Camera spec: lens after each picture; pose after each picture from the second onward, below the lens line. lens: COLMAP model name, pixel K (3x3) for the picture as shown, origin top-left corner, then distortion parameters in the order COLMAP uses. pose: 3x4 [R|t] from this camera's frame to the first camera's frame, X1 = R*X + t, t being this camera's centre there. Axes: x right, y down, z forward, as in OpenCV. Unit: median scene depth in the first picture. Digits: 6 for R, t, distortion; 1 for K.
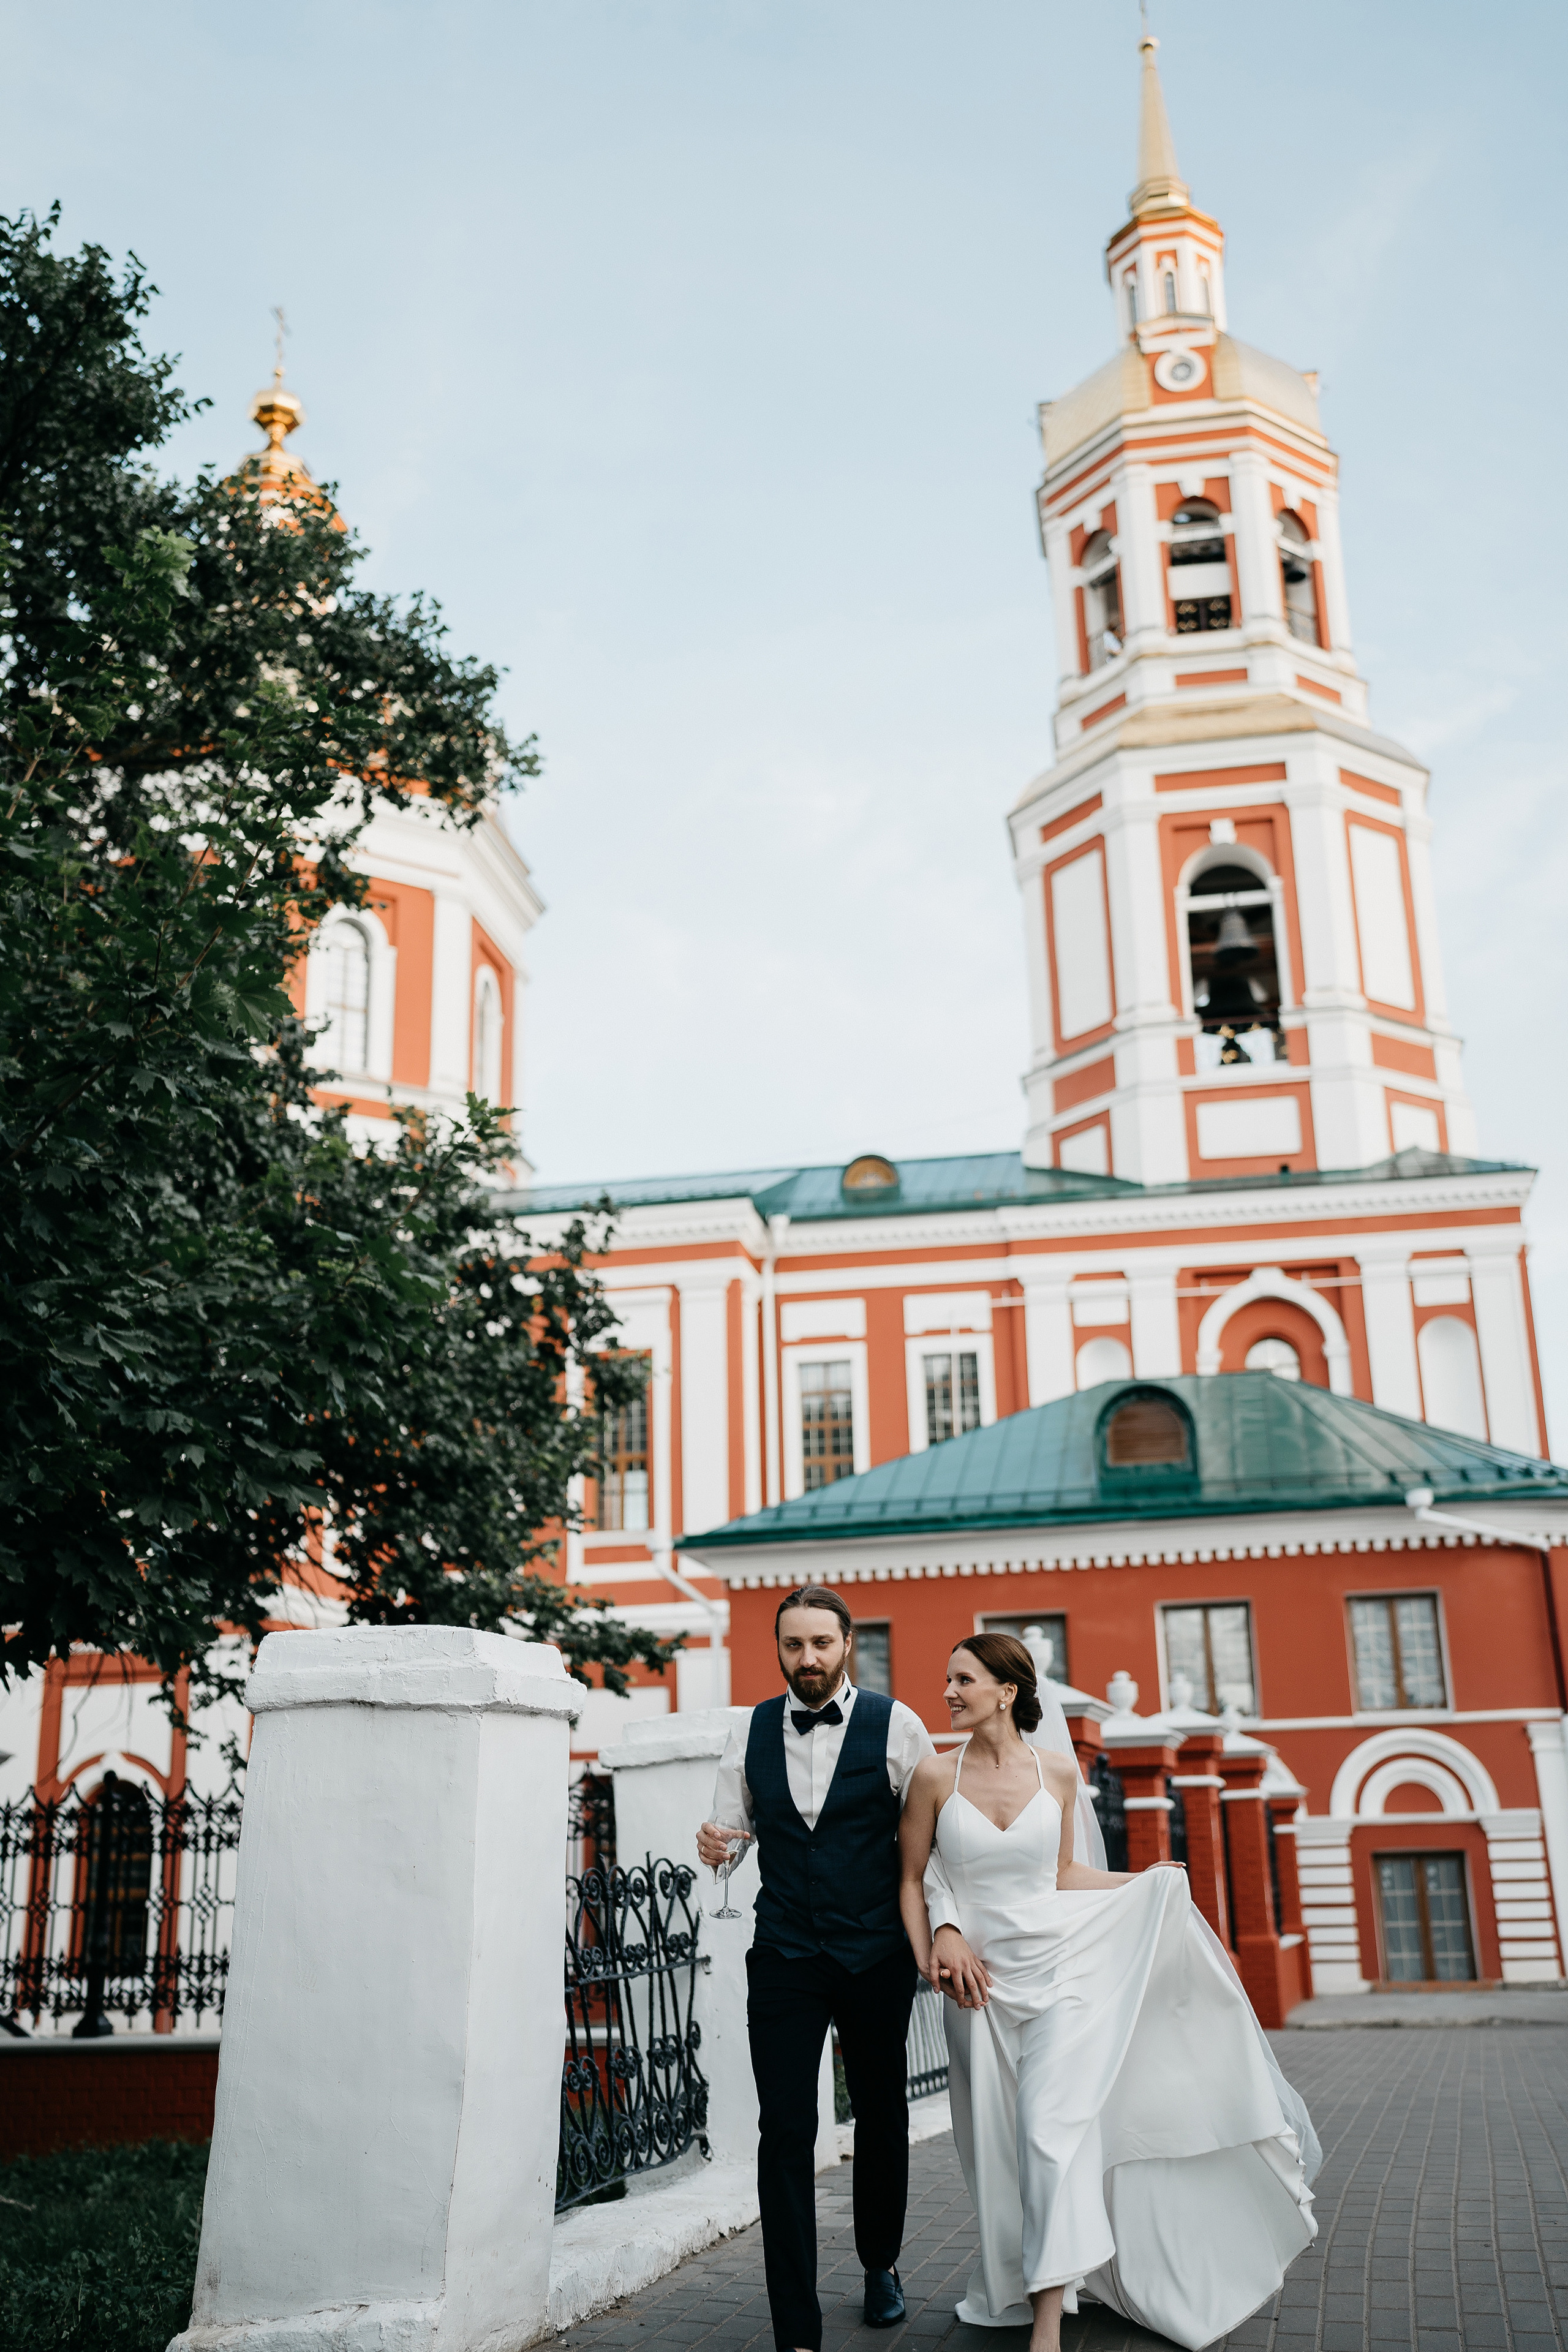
lens RADIAL K [[2275.0, 0, 784.0], [0, 2275.0, 1176.0], [0, 0, 1]] dist [-0.047084, 0.147938]
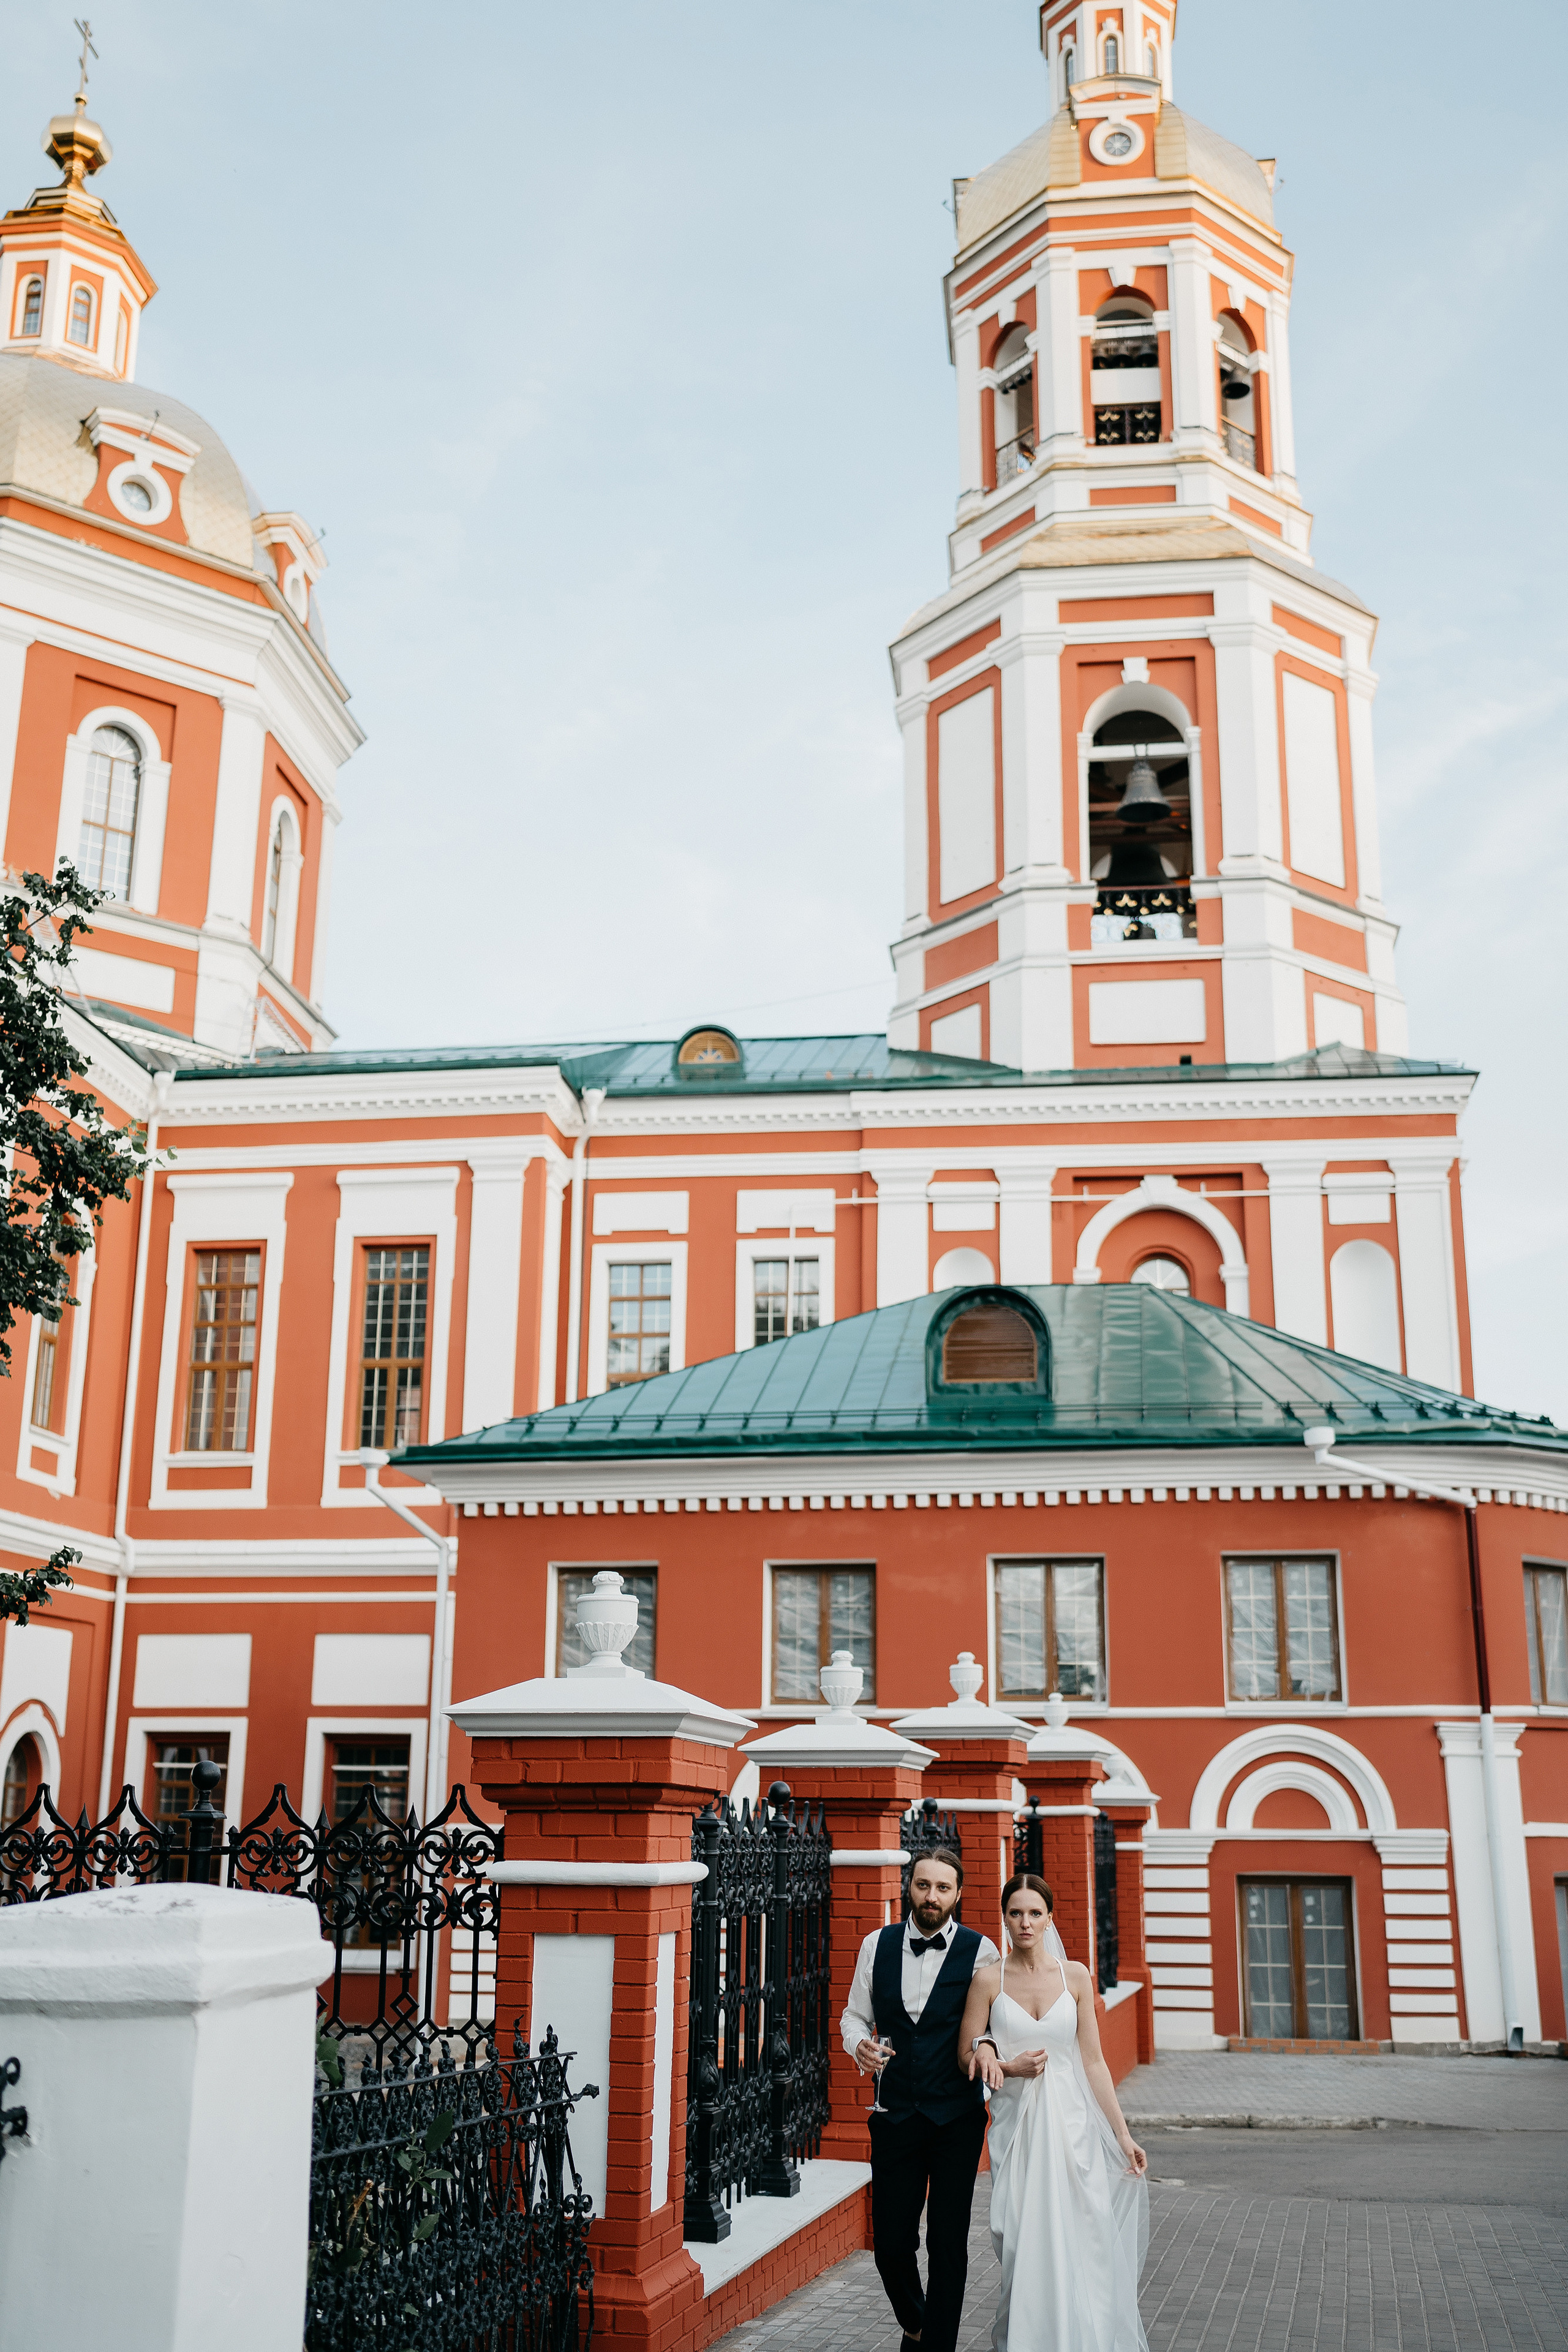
lens RADIAL K [[2337.1, 0, 797.7], [0, 2337.1, 1174.5], [0, 0, 1]] dist [-0.049111, 0.150928]
pose [[0.997928, 0.046038, 0.044950, 0.036342], [-0.047148, 0.998601, 0.023945, 0.025443], [-0.043785, -0.026015, 0.998702, 0.124667]]
